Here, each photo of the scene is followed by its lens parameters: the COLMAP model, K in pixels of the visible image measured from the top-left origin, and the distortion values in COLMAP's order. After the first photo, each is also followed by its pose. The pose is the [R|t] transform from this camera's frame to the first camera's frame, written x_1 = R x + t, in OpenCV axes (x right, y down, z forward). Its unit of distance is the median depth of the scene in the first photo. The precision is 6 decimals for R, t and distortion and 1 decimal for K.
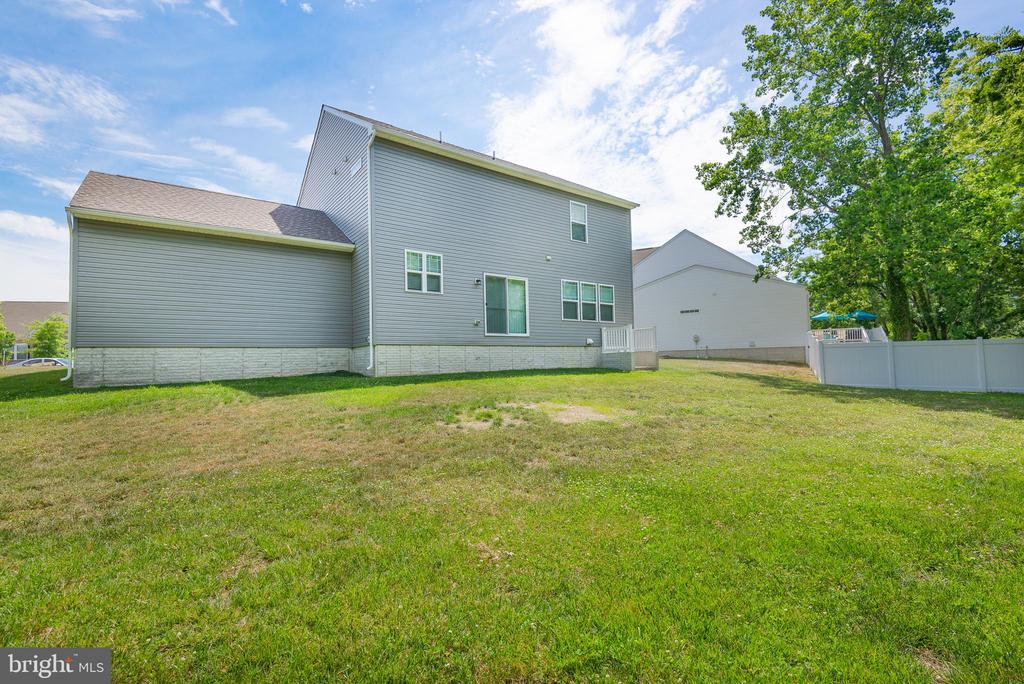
lens RADIAL K [[461.1, 0, 513.9], [0, 461.1, 340.6], [0, 0, 1]] dist [0.038112, -0.021733]
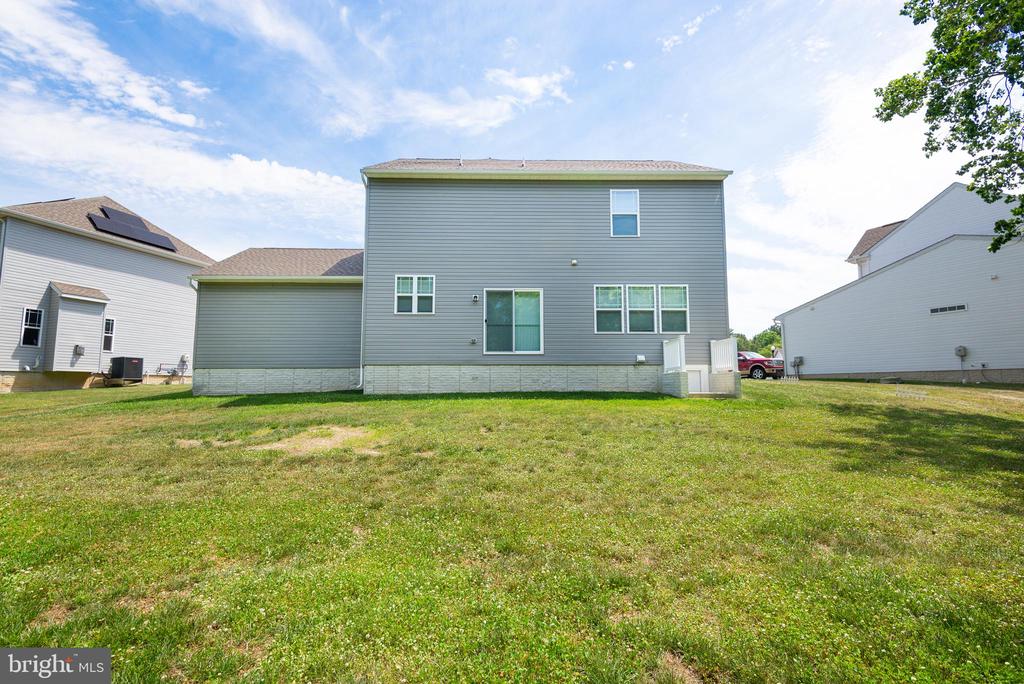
lens RADIAL K [[461.1, 0, 513.9], [0, 461.1, 340.6], [0, 0, 1]] dist [0.038112, -0.021733]
pose [[0.810369, -0.040414, -0.584525, 0.538934], [0.012685, 0.998595, -0.051457, 0.010533], [0.585783, 0.034284, 0.809743, 0.272479]]
